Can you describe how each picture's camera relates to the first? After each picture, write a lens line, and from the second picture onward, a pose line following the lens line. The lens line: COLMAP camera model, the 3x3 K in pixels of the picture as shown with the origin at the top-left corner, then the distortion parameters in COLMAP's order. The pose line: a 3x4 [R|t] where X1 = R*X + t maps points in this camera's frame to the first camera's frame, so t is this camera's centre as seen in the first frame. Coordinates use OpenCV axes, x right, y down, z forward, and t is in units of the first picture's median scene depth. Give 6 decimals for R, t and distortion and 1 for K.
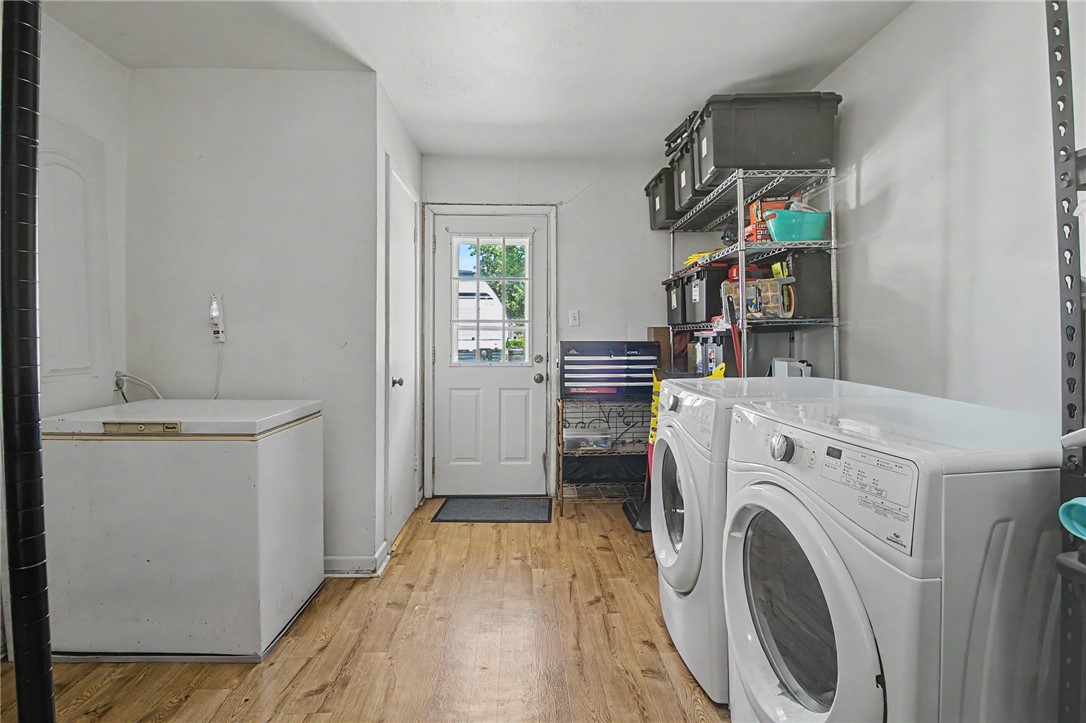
lens RADIAL K [[495.3, 0, 544.9], [0, 495.3, 351.6], [0, 0, 1]] dist [-0.003255, -0.010541]
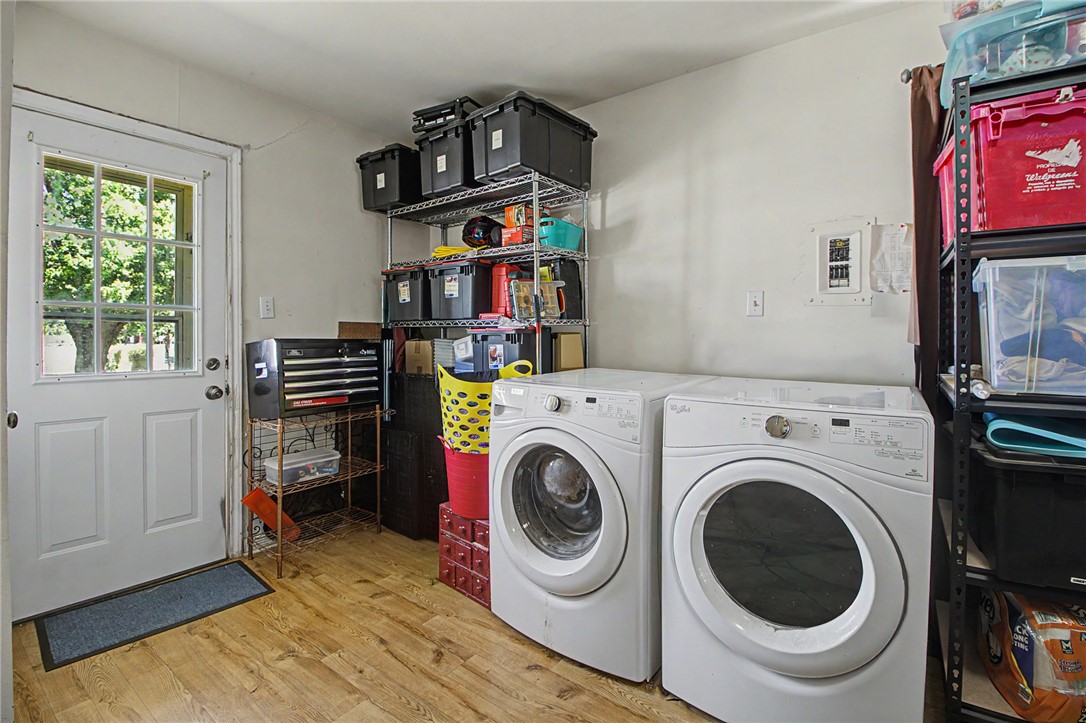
lens RADIAL K [[495.3, 0, 543.3], [0, 495.3, 351.1], [0, 0, 1]] dist [-0.003255, -0.010541]
pose [[0.627553, -0.017580, 0.778375, -0.344699], [0.015774, 0.999827, 0.009864, -0.004515], [-0.778414, 0.006088, 0.627722, 0.288524]]
